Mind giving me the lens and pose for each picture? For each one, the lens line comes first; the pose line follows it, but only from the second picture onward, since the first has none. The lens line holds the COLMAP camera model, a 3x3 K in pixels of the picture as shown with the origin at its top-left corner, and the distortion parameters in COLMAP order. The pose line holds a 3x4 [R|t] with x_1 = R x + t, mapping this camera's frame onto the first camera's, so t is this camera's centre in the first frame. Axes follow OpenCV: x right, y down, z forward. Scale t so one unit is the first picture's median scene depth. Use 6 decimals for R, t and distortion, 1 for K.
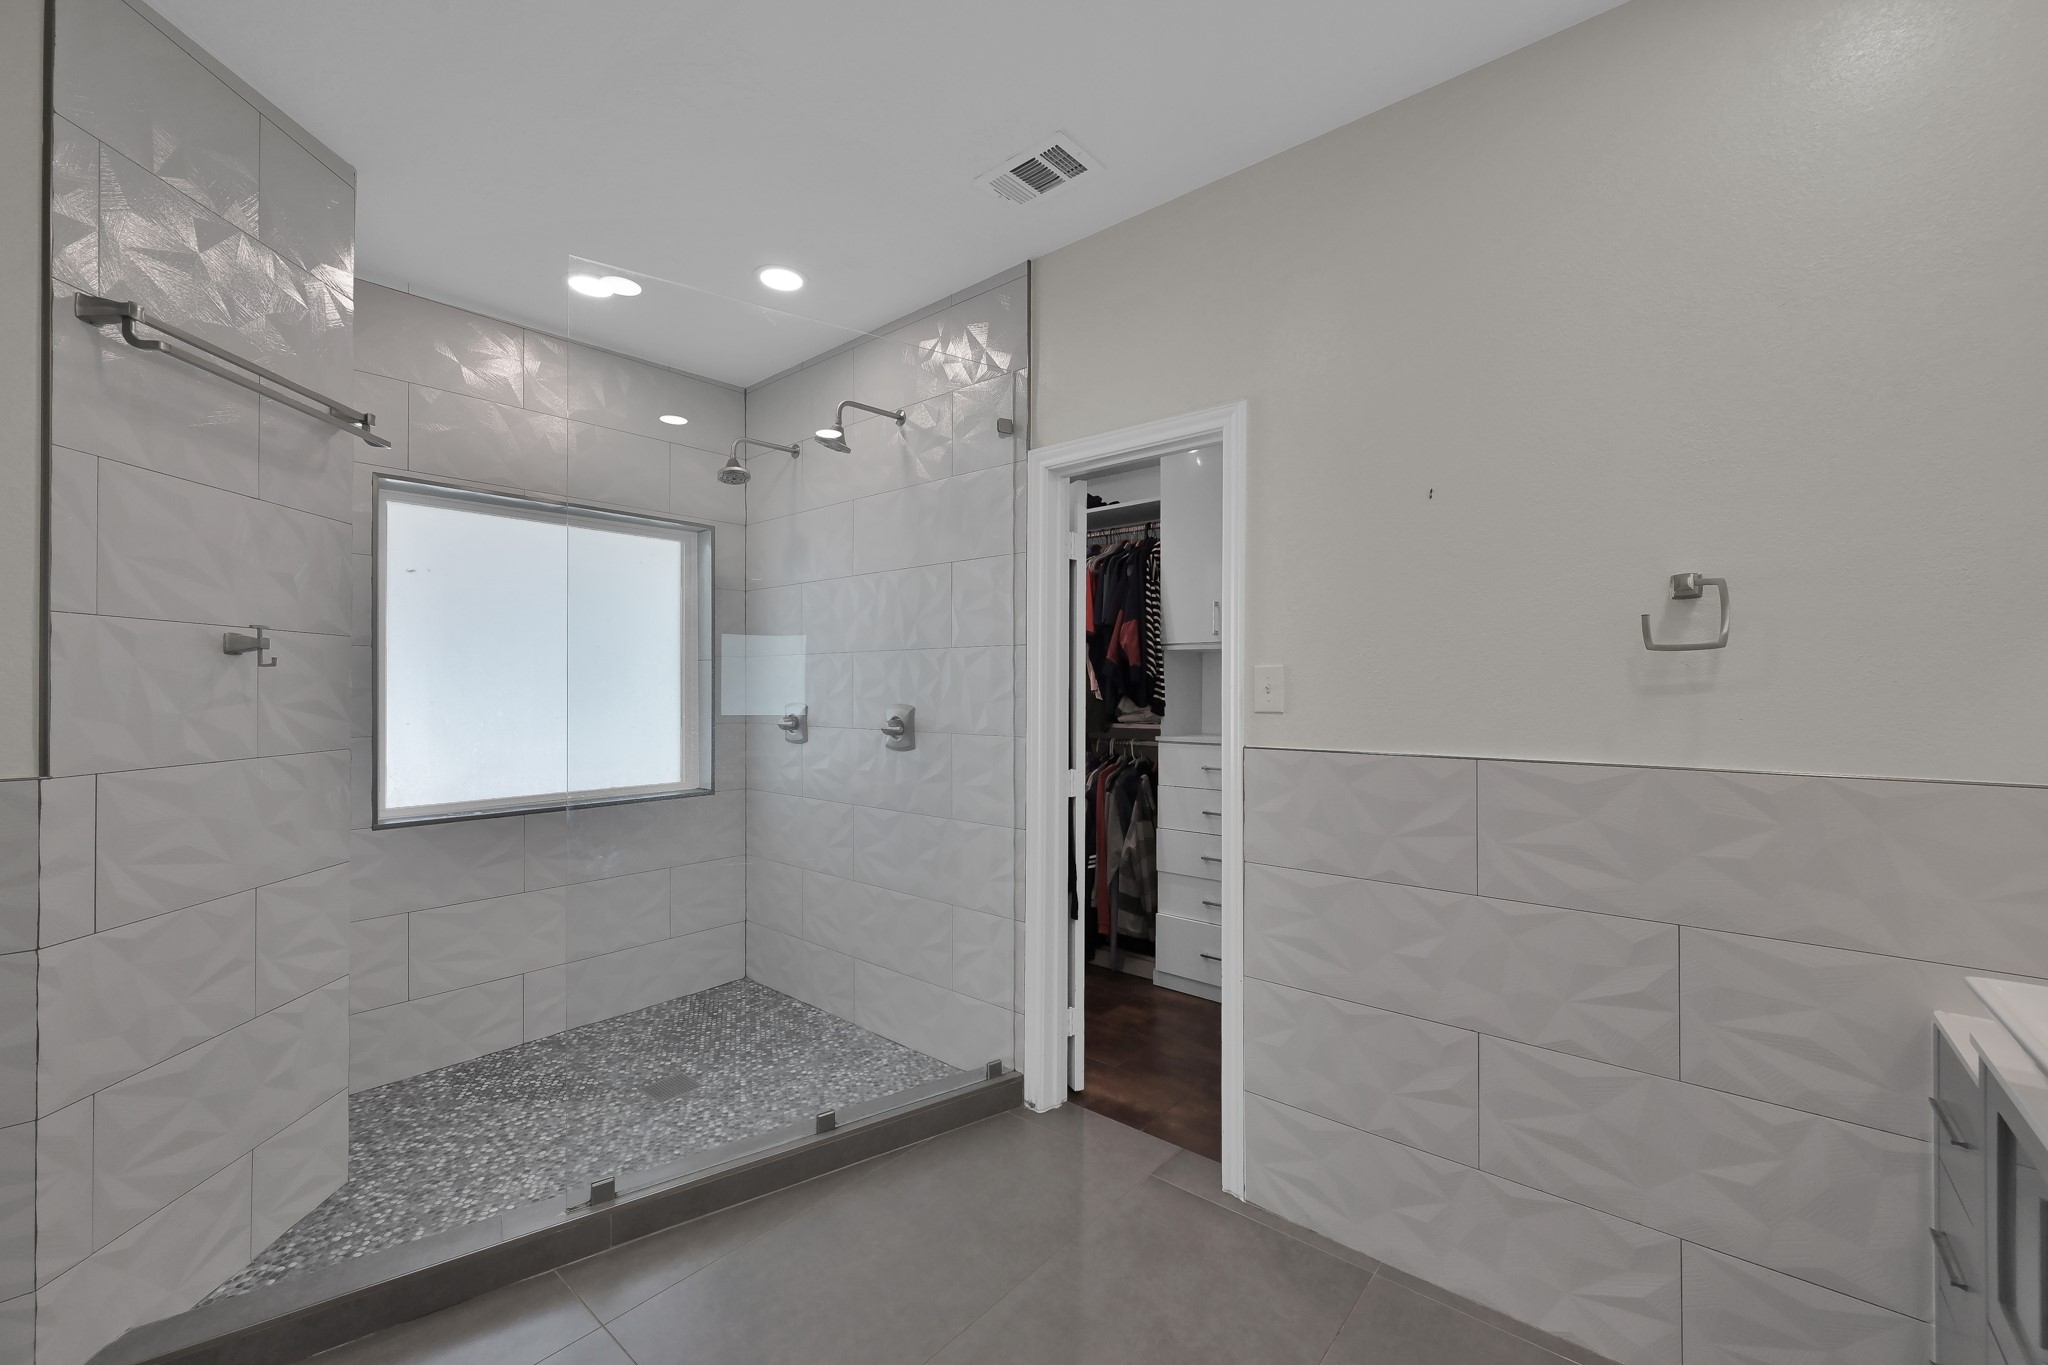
lens RADIAL K [[809.8, 0, 1025.5], [0, 809.8, 688.6], [0, 0, 1]] dist [-0.003720, -0.000095]
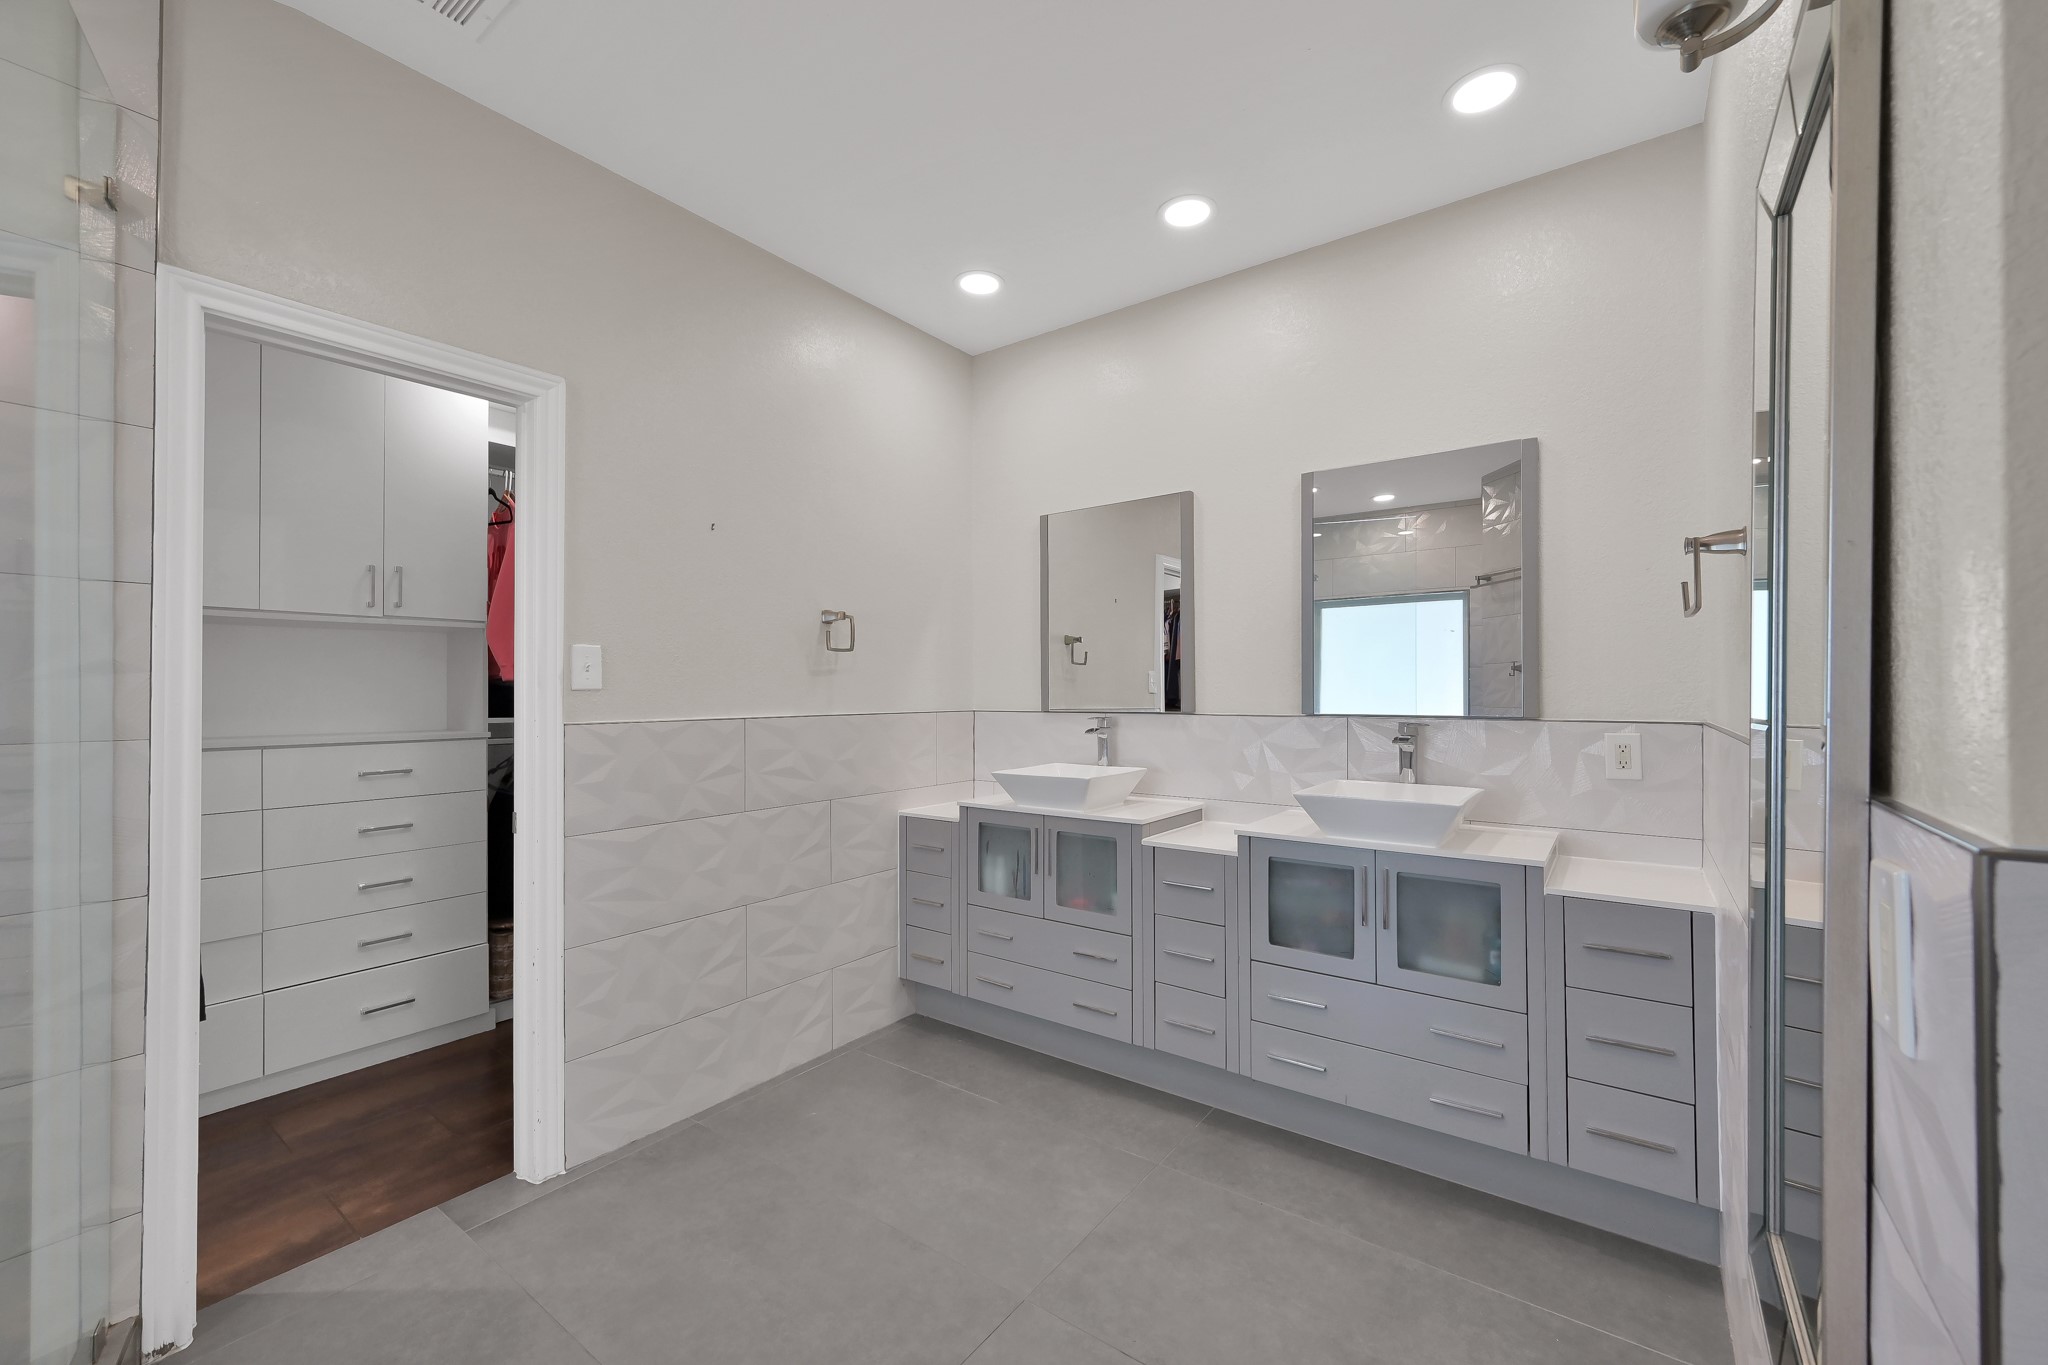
lens RADIAL K [[809.8, 0, 1027.0], [0, 809.8, 682.7], [0, 0, 1]] dist [-0.003720, -0.000095]
pose [[-0.065628, 0.005549, 0.997829, -0.916517], [-0.000910, 0.999984, -0.005620, 0.029818], [-0.997844, -0.001277, -0.065622, 0.575435]]
